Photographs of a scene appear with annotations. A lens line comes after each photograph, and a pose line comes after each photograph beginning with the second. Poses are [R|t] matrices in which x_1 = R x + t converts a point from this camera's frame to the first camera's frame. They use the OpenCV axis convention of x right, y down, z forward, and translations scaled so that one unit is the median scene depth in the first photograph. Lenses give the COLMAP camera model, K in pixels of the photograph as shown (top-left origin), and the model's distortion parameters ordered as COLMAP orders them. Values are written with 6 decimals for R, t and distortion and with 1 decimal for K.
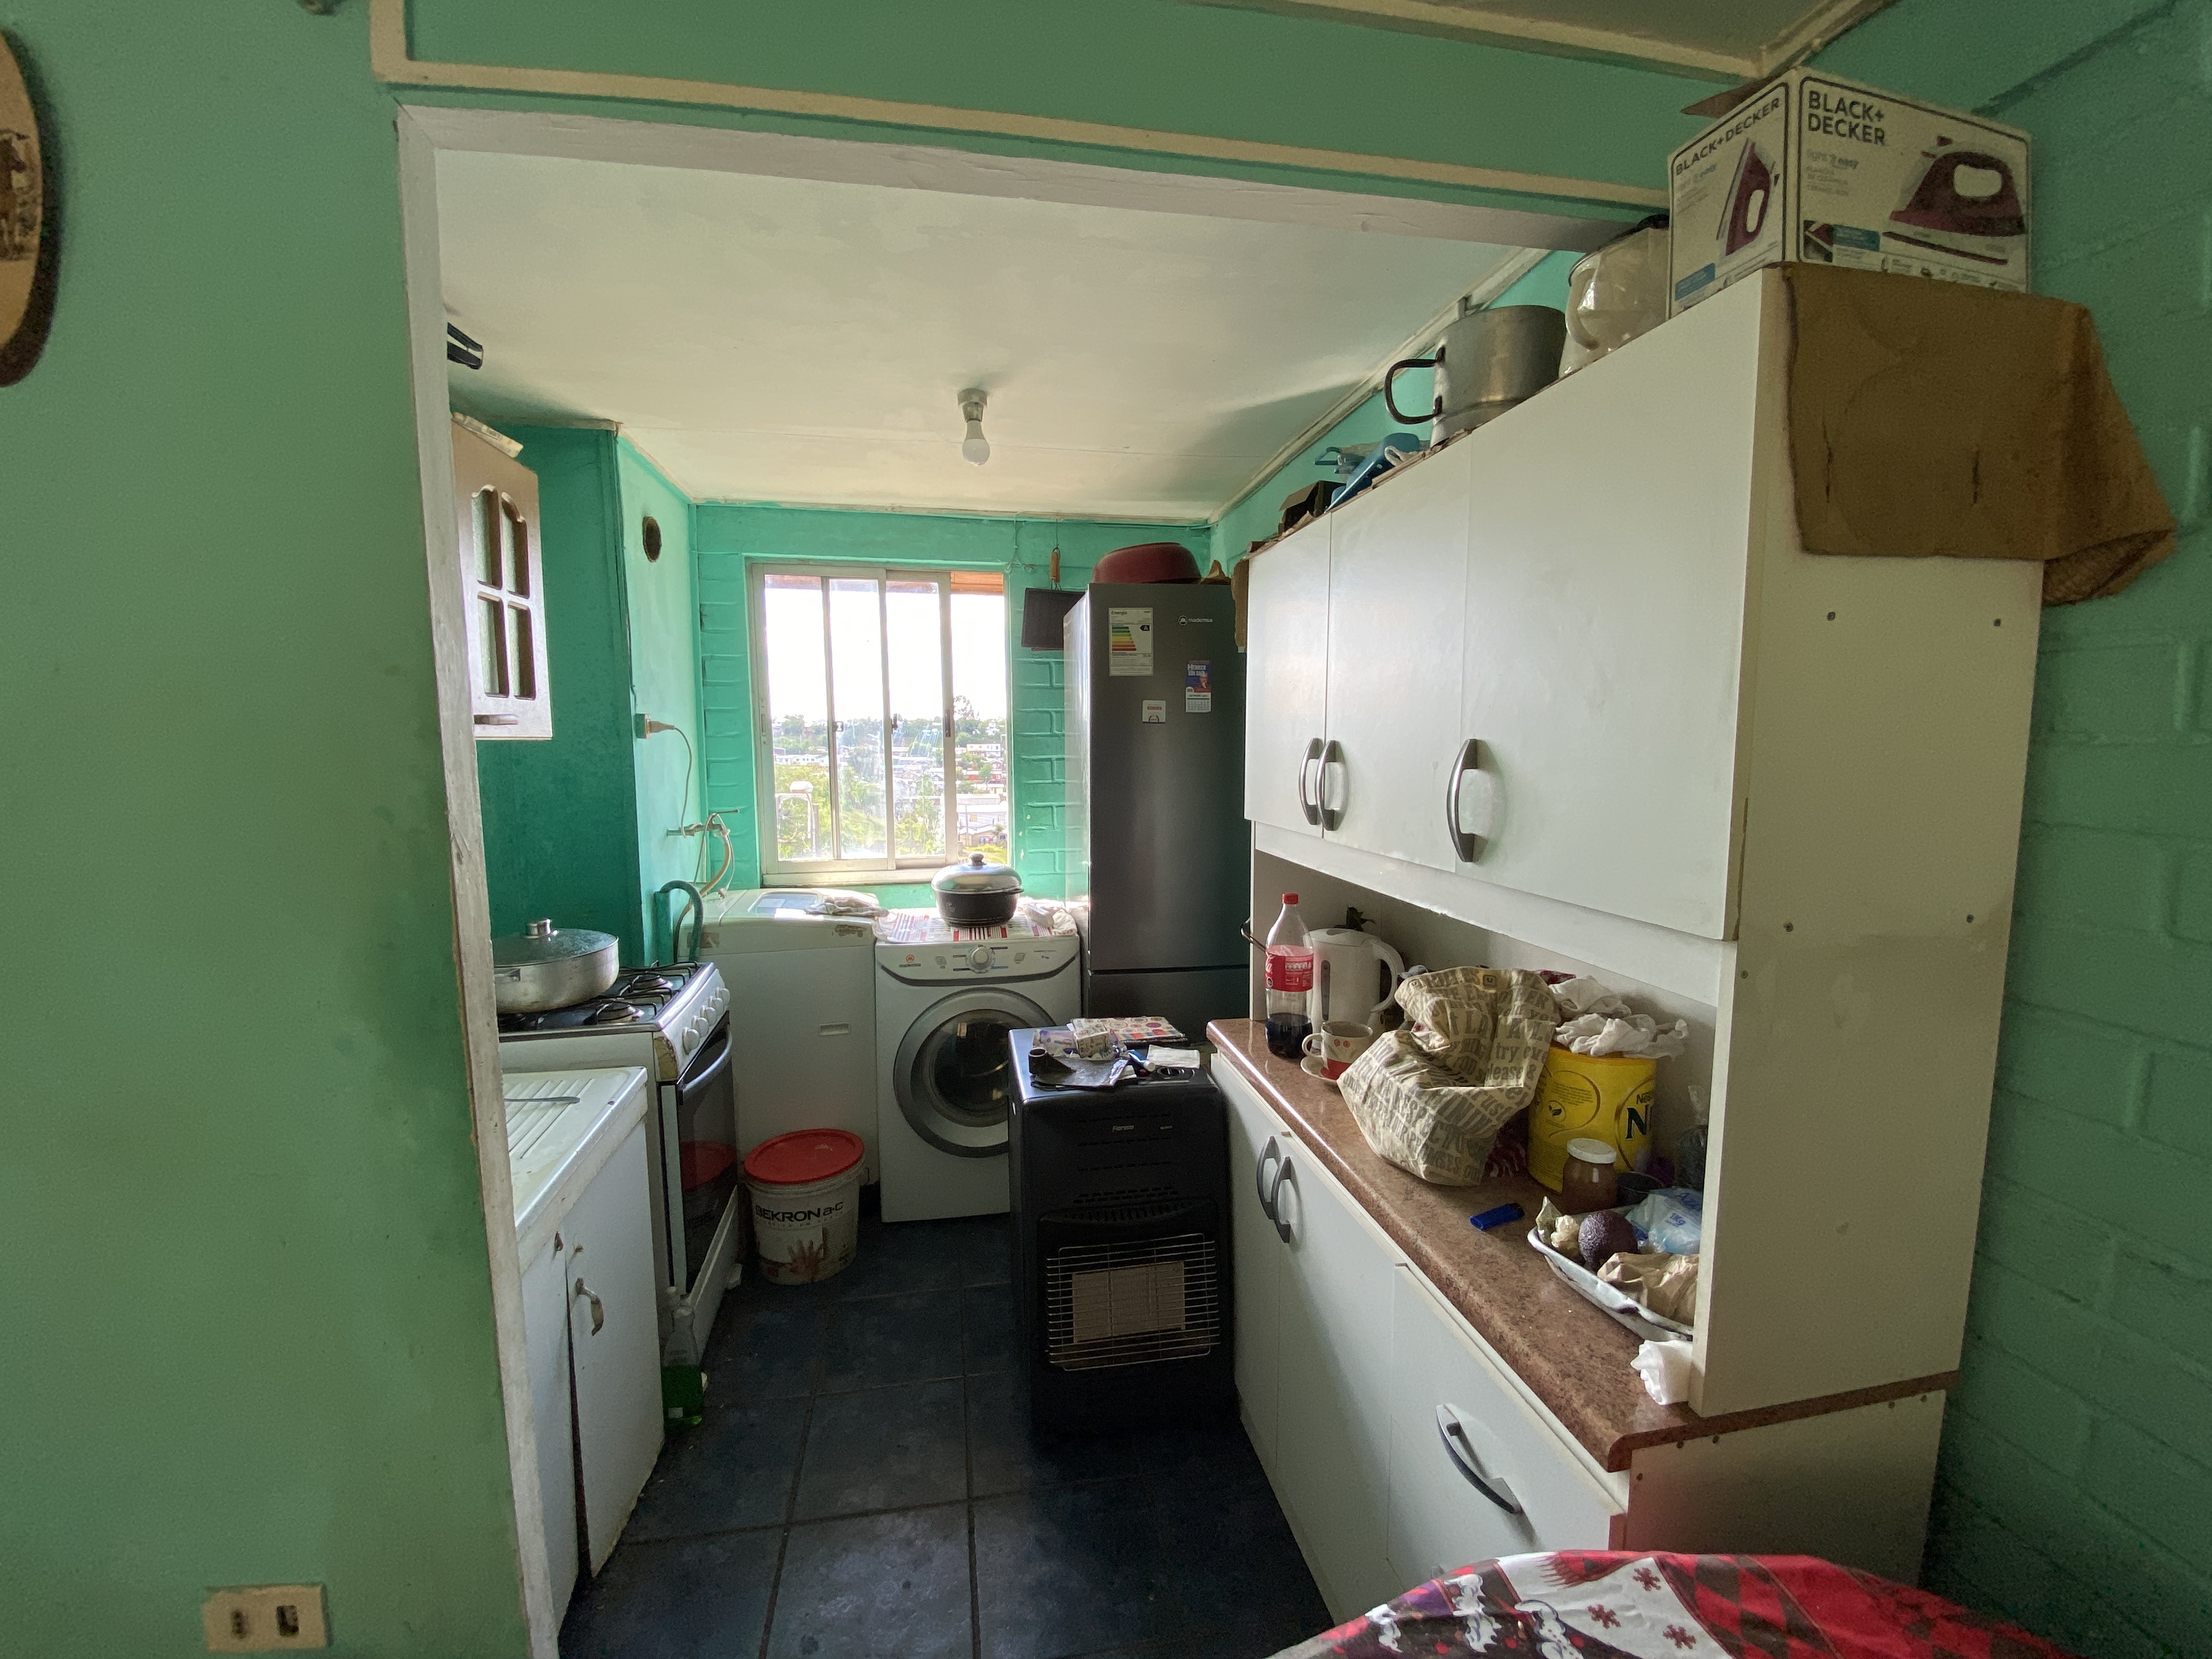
lens RADIAL K [[900.1, 0, 1109.9], [0, 900.1, 842.0], [0, 0, 1]] dist [-0.008763, -0.001454]
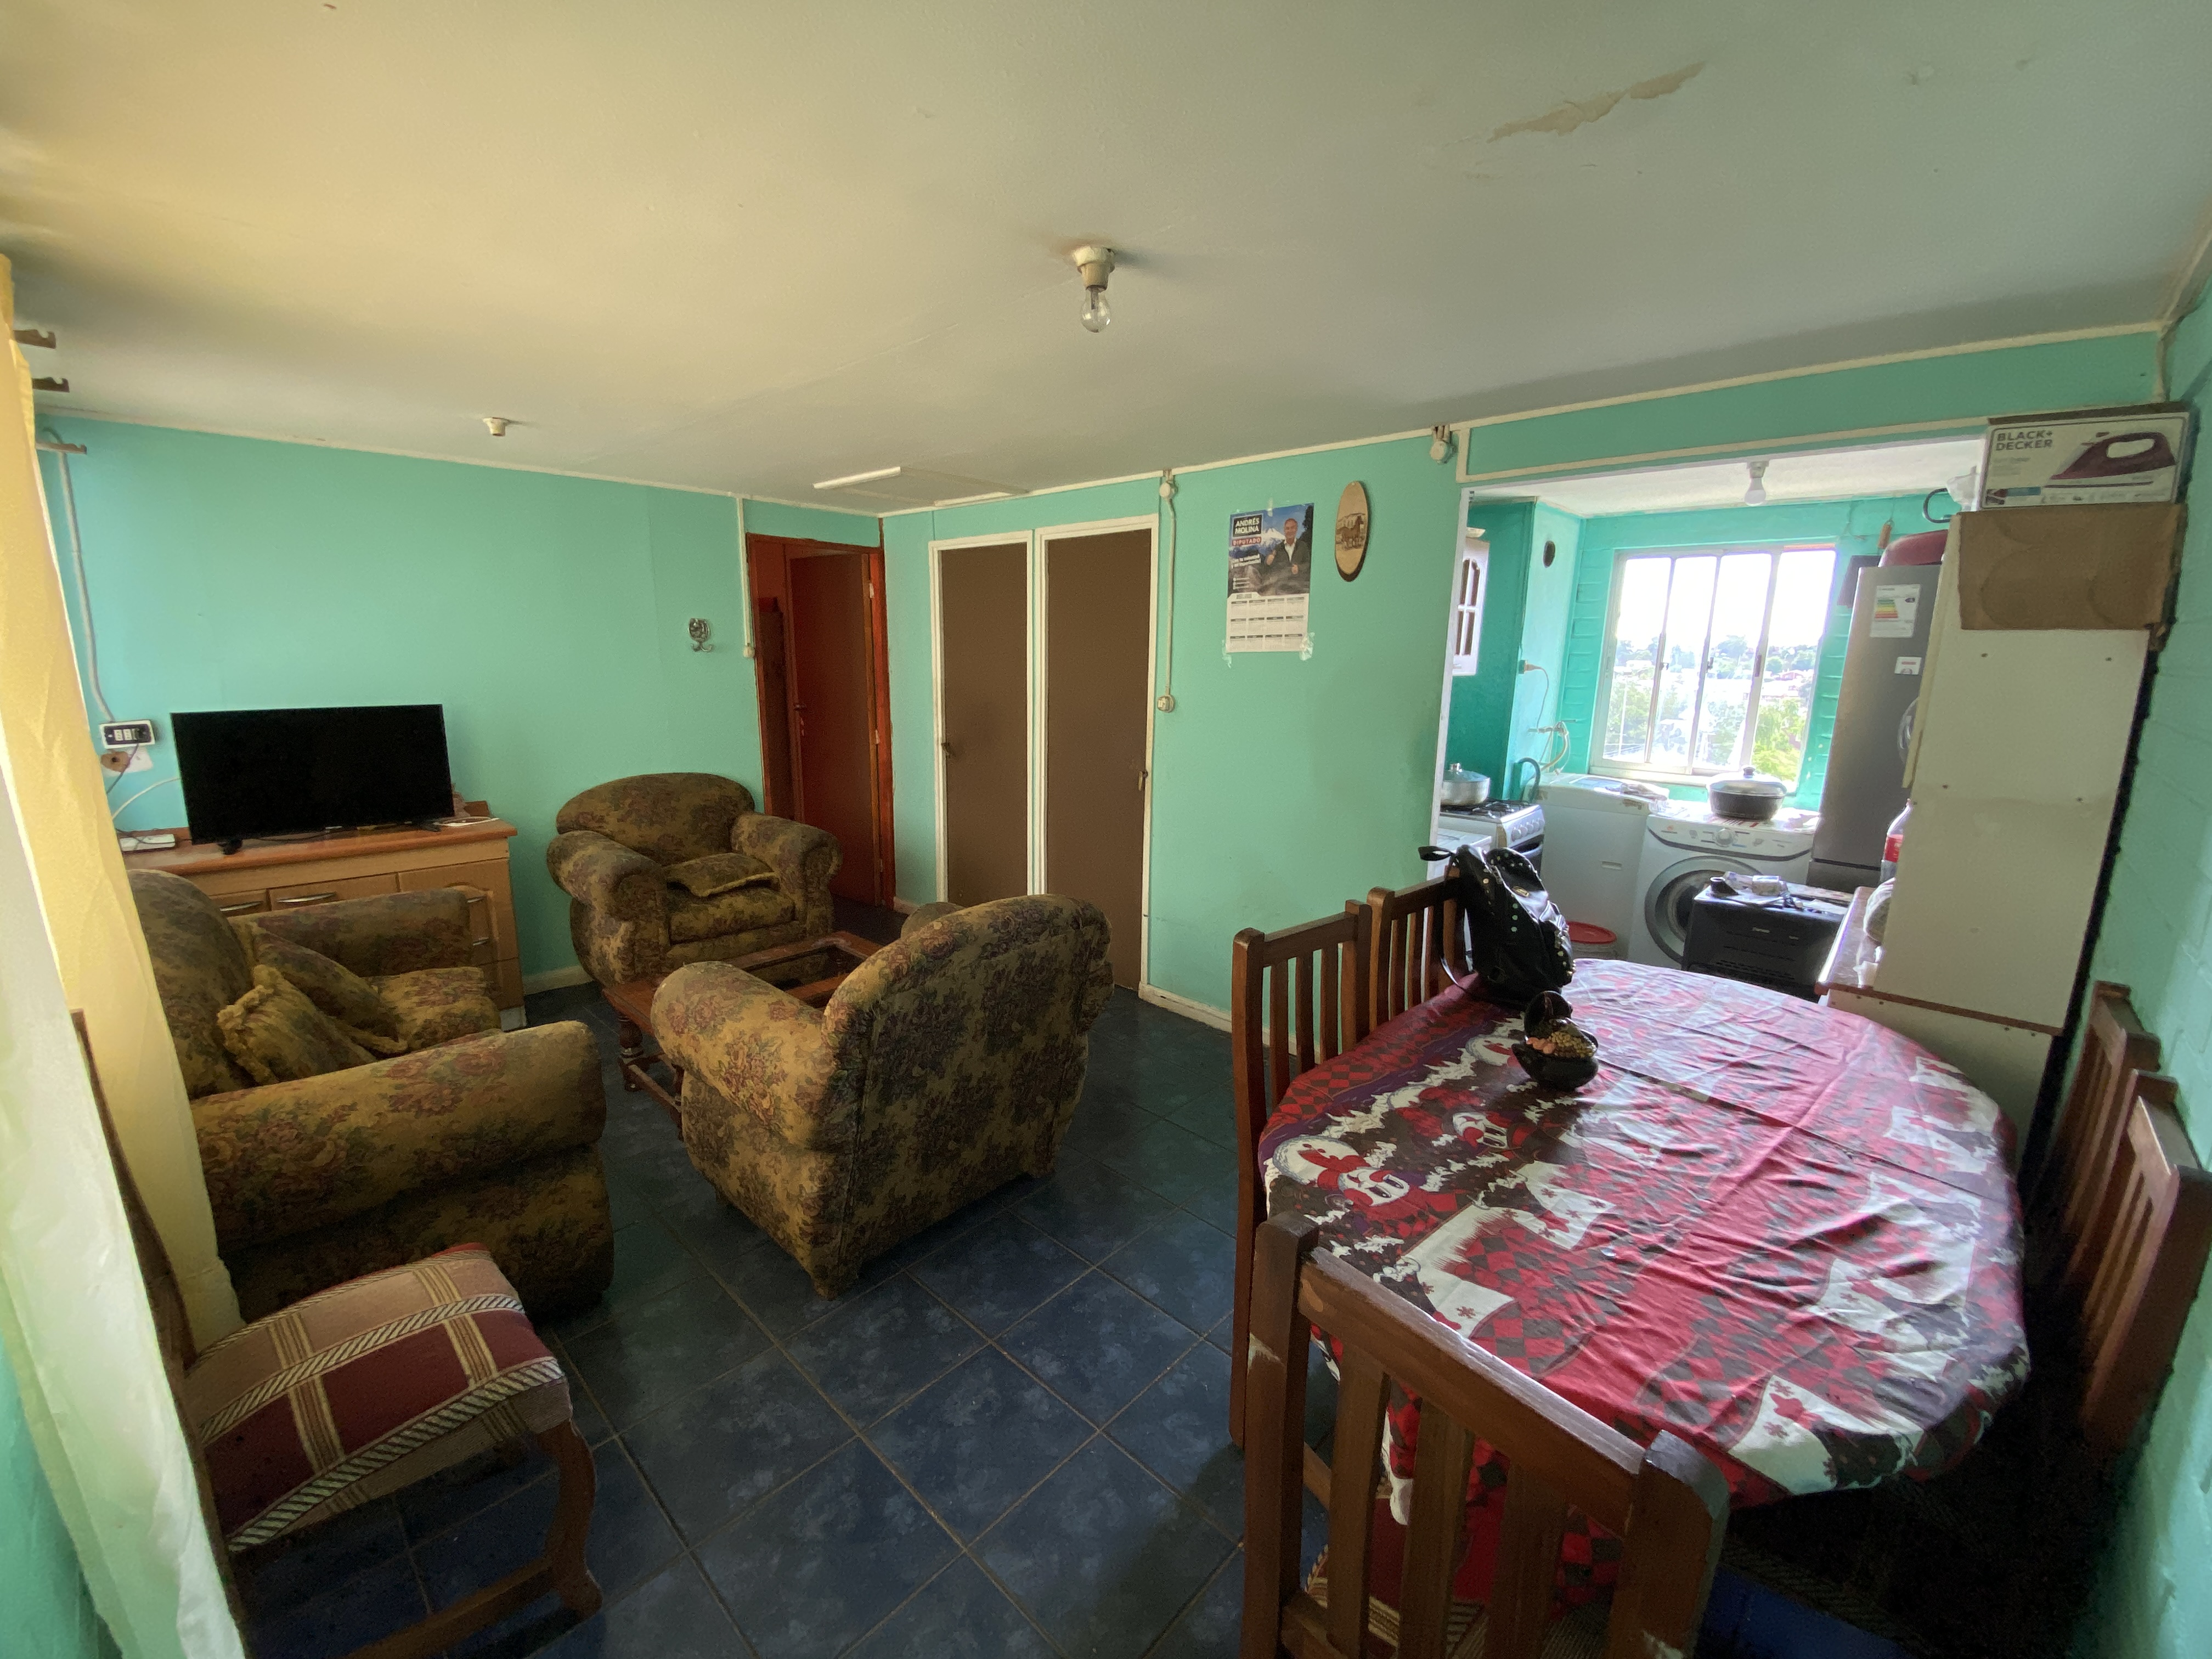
lens RADIAL K [[900.1, 0, 1106.5], [0, 900.1, 841.4], [0, 0, 1]] dist [-0.008763, -0.001454]
pose [[0.589270, 0.180274, -0.787567, 0.464093], [-0.106722, 0.983615, 0.145298, 0.040789], [0.800856, -0.001569, 0.598855, -0.740548]]
